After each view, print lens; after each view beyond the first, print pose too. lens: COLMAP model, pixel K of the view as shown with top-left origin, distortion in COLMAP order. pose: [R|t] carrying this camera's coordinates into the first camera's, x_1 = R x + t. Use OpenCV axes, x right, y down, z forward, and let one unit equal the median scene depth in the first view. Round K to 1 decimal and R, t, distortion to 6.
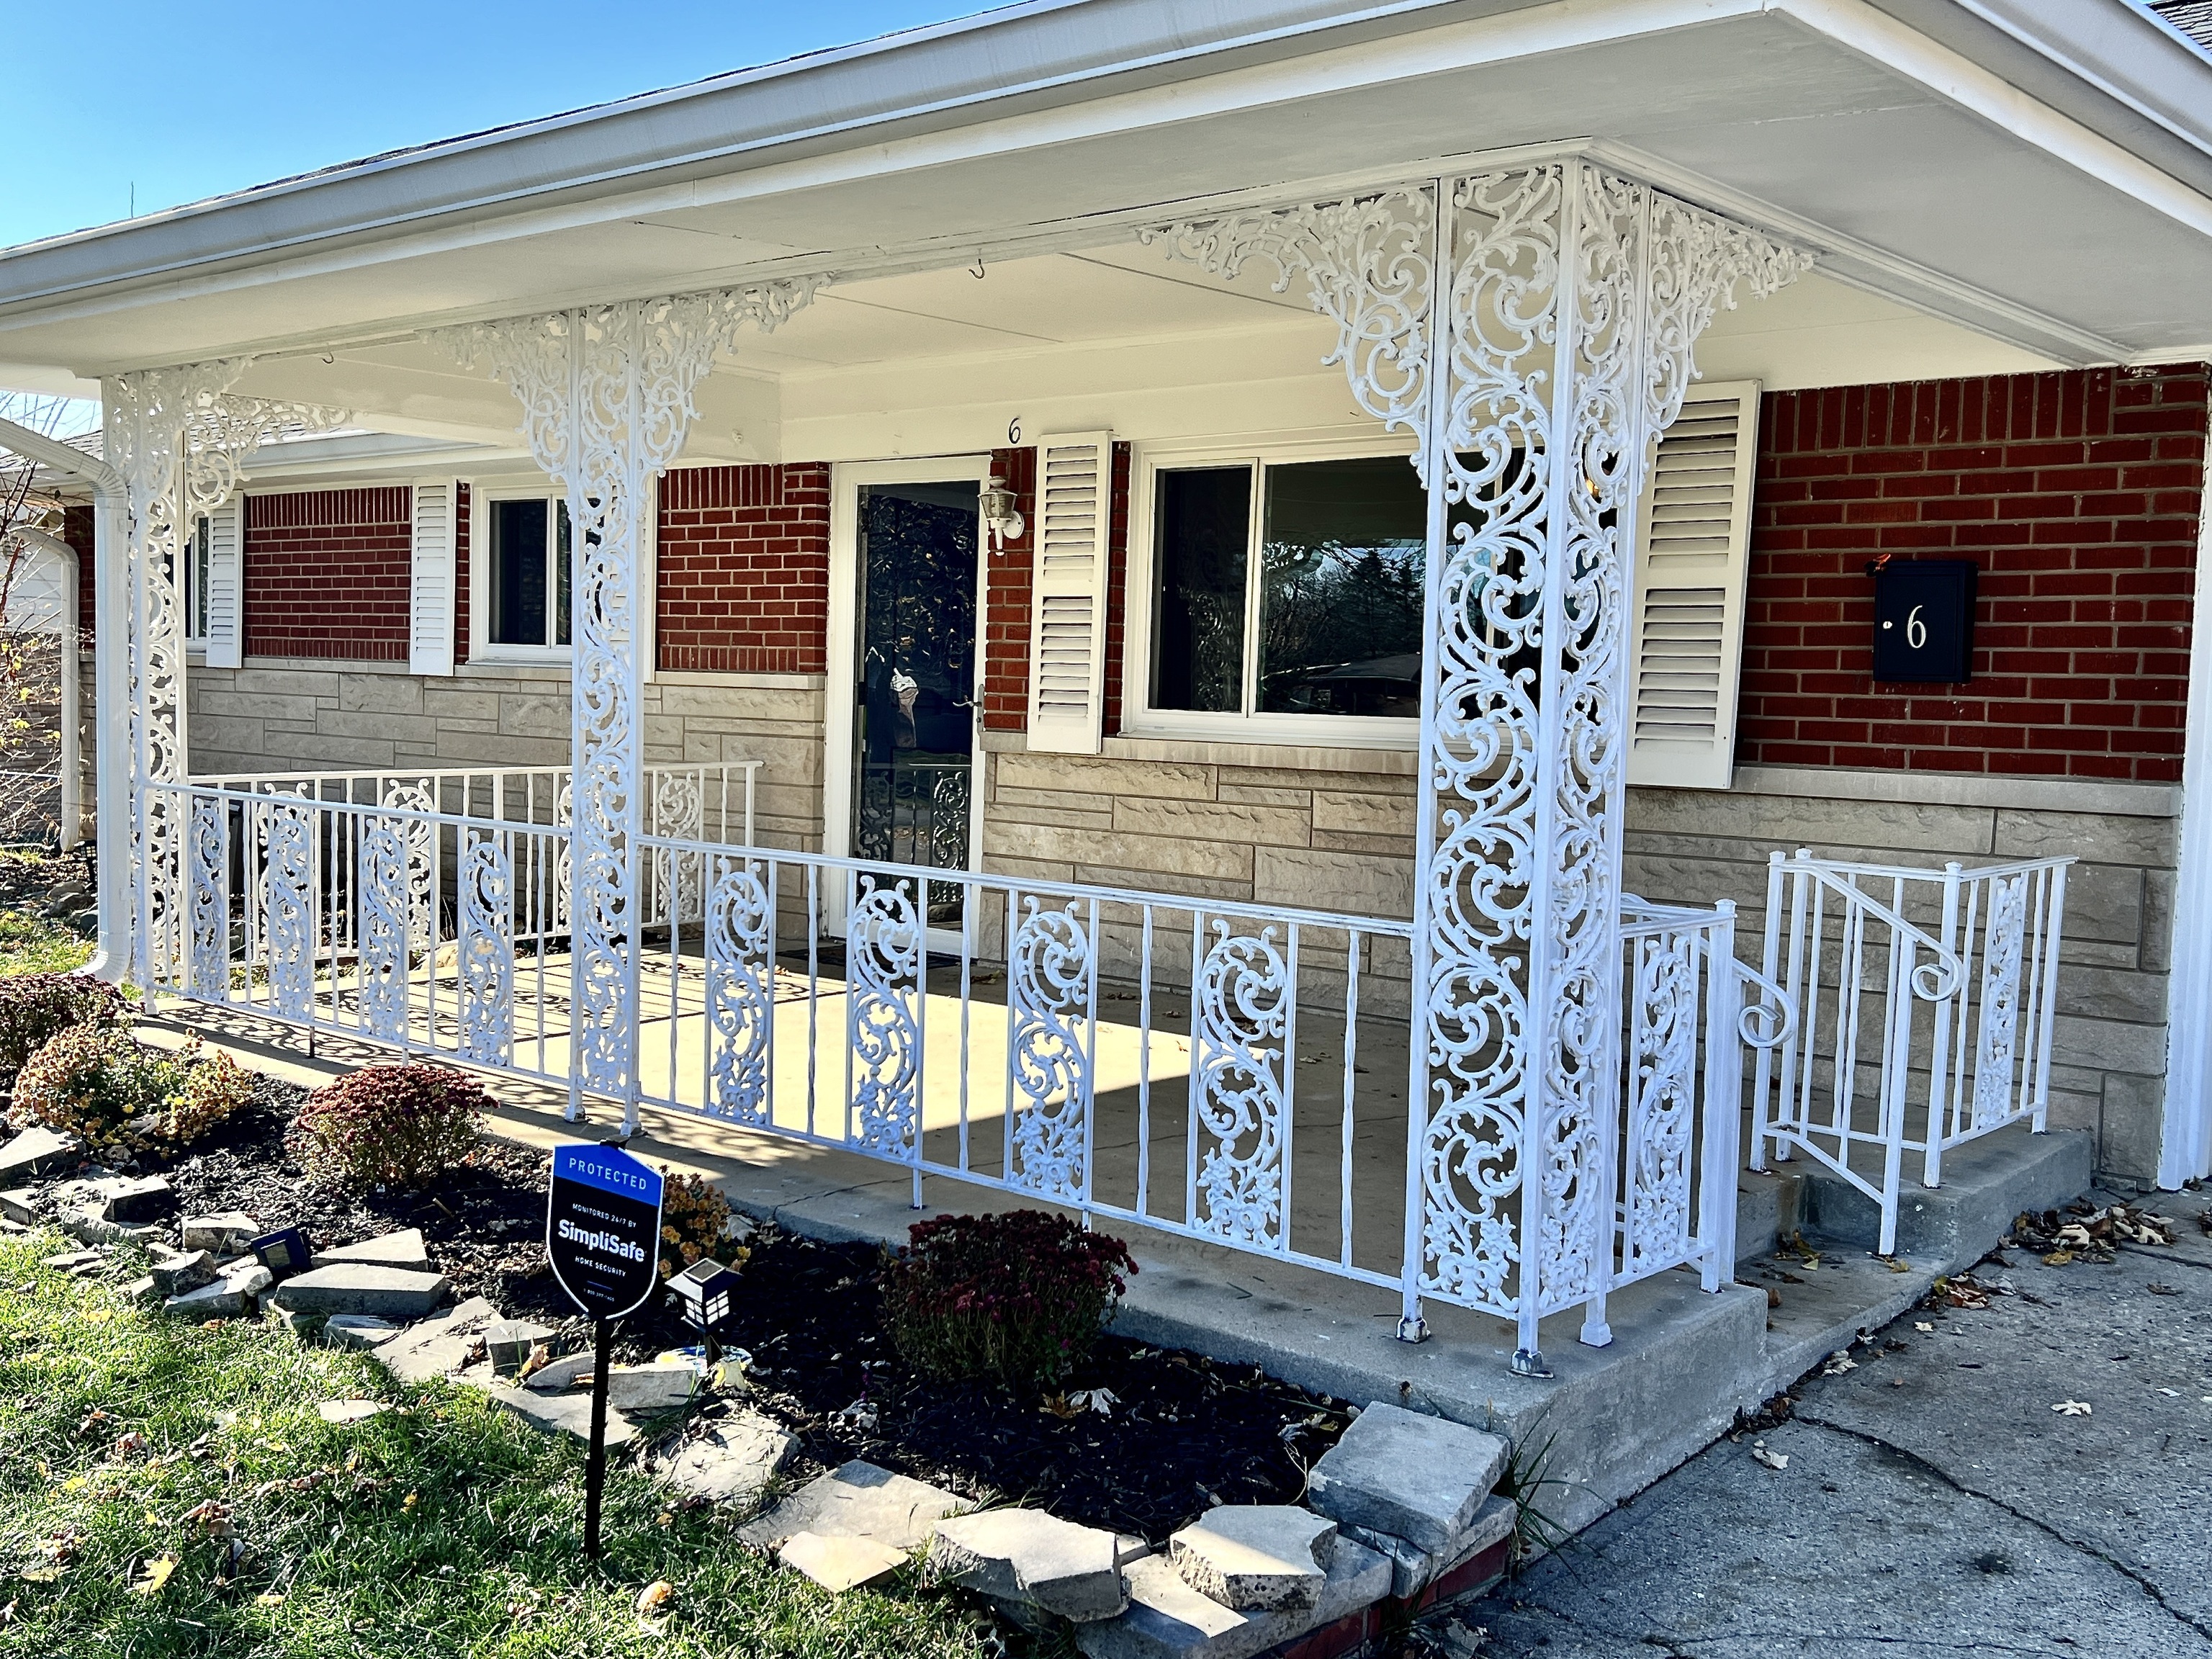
lens RADIAL K [[2176.1, 0, 1106.0], [0, 2176.1, 829.5], [0, 0, 1]] dist [0.211629, -0.566475]
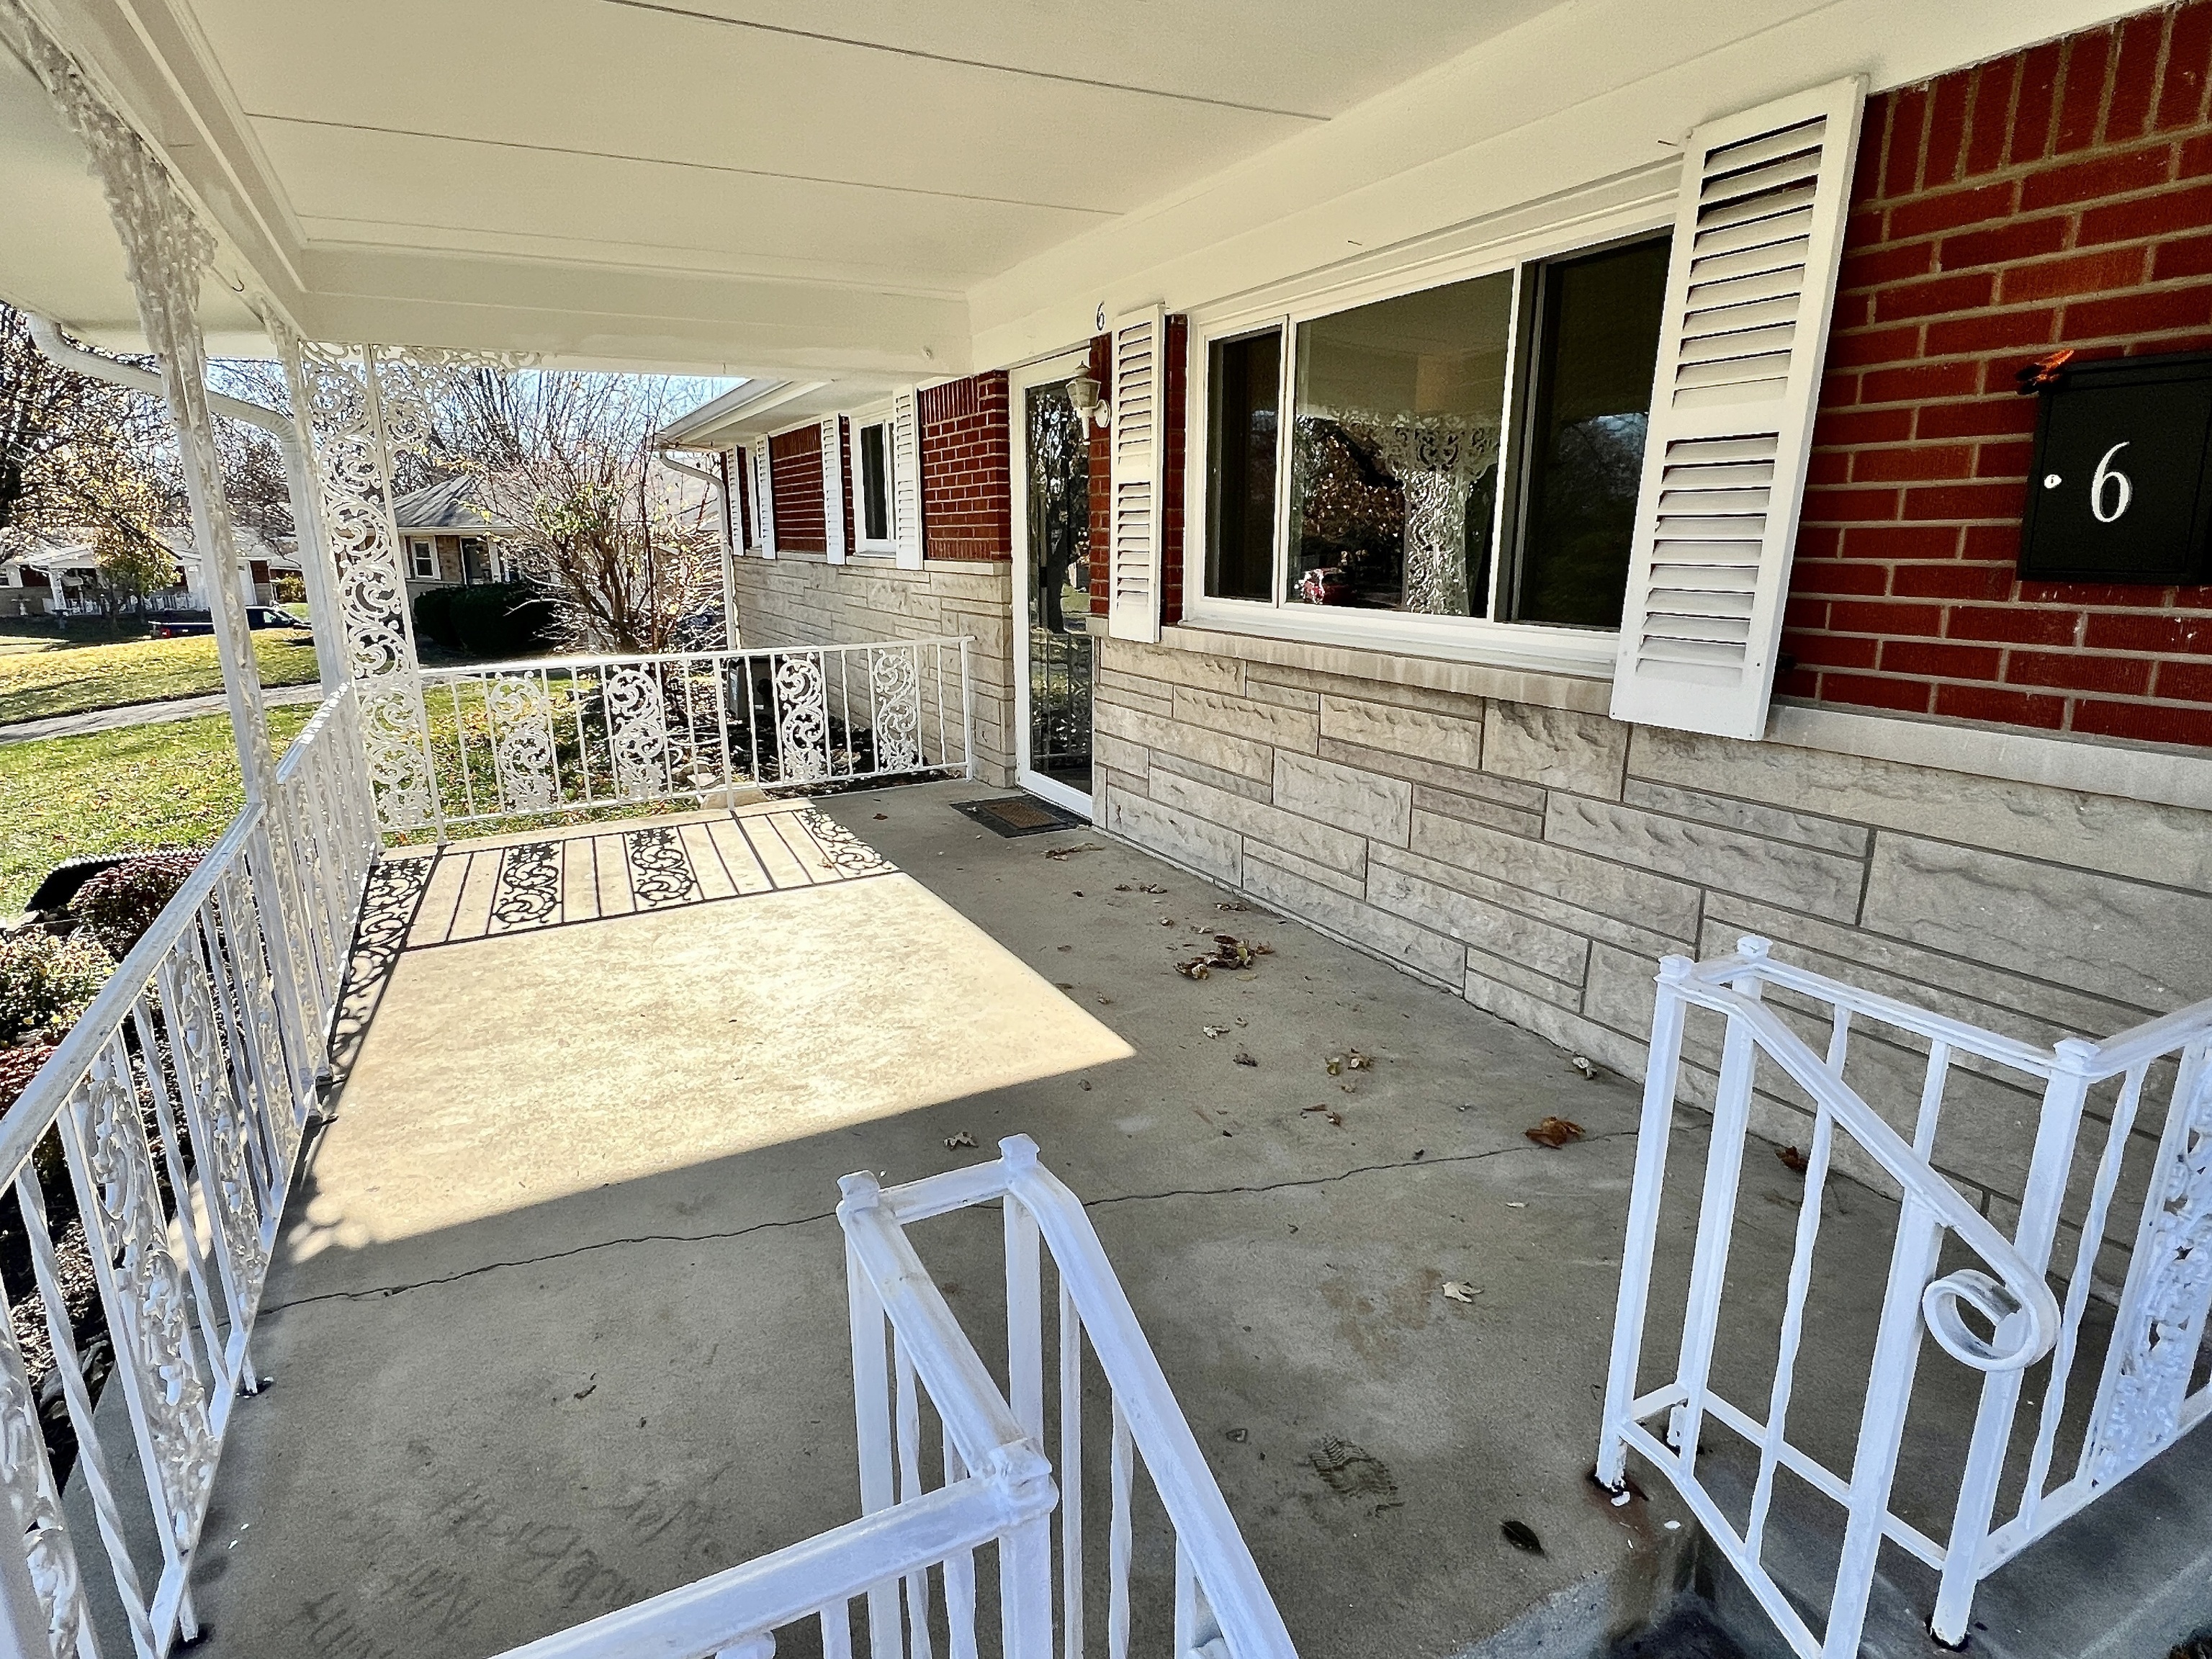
lens RADIAL K [[1225.5, 0, 1106.0], [0, 1225.5, 829.5], [0, 0, 1]] dist [0.002719, 0.001843]
pose [[0.930363, 0.053582, -0.362703, 0.202076], [0.008207, 0.985972, 0.166711, -0.048256], [0.366548, -0.158078, 0.916872, 0.499132]]
